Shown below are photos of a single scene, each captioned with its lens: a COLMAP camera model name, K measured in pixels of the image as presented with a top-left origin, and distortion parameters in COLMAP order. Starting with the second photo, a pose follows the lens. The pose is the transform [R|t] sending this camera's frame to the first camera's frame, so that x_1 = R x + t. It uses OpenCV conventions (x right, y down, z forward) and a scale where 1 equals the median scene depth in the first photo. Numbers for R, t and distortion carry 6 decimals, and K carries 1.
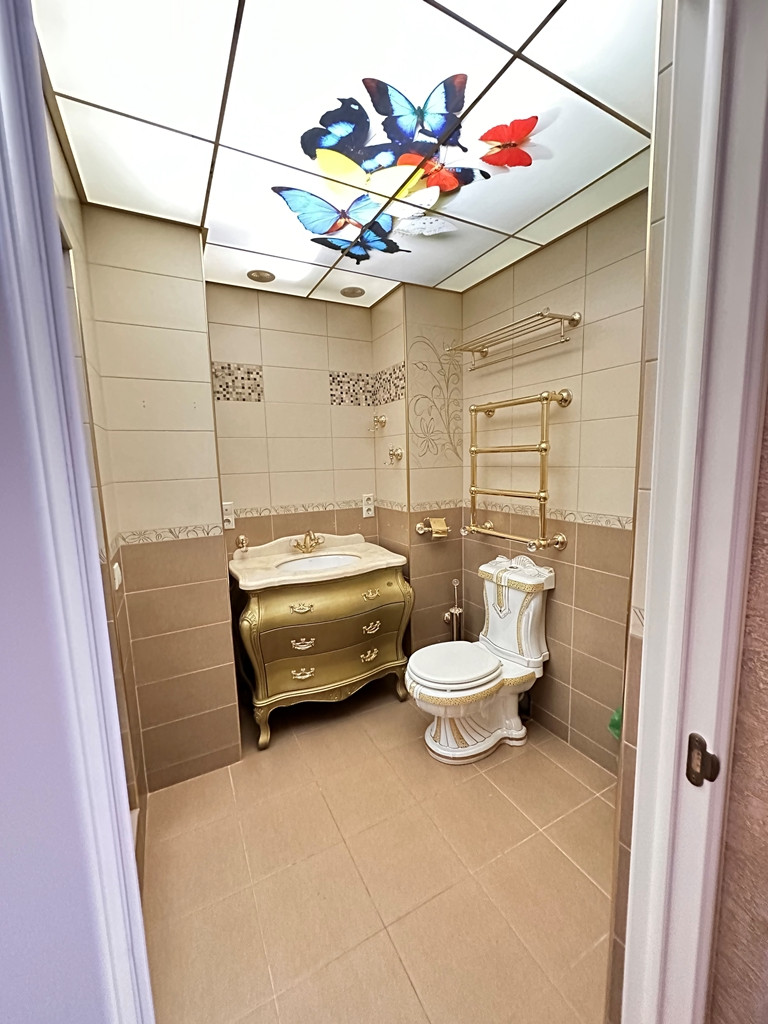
lens RADIAL K [[412.0, 0, 384.4], [0, 412.0, 513.0], [0, 0, 1]] dist [-0.000347, -0.000034]
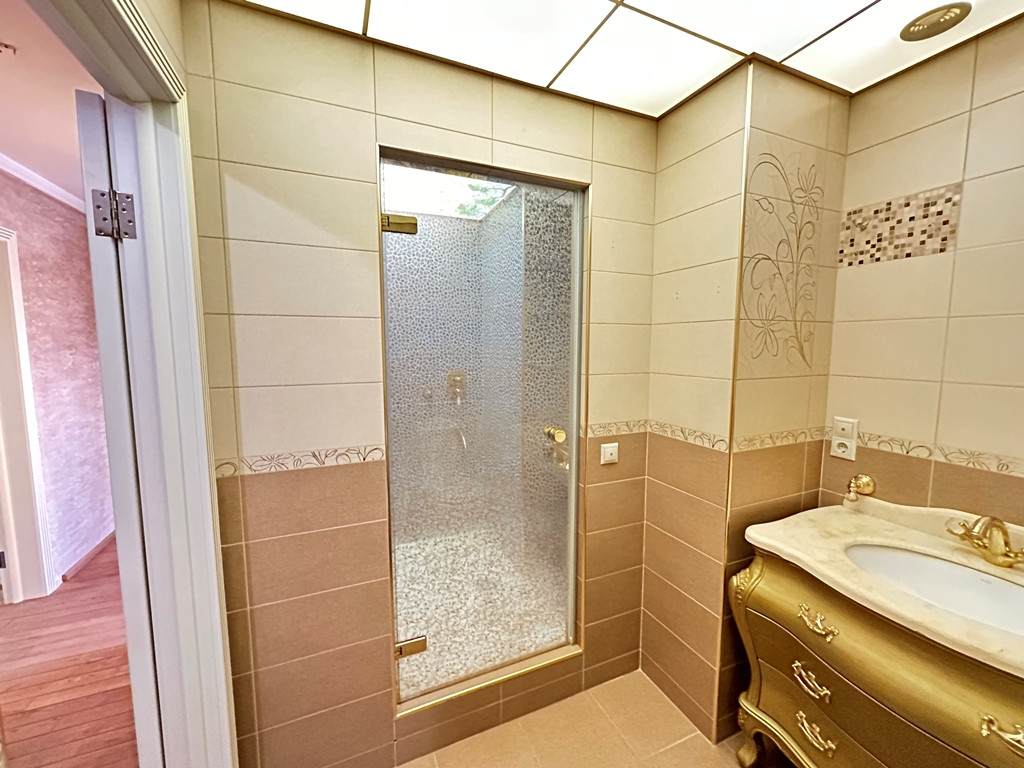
lens RADIAL K [[412.0, 0, 511.3], [0, 412.0, 383.1], [0, 0, 1]] dist [-0.000347, -0.000034]
pose [[-0.073102, 0.119606, -0.990126, 0.309472], [-0.131457, 0.982965, 0.128447, -0.097703], [0.988623, 0.139549, -0.056133, 0.504535]]
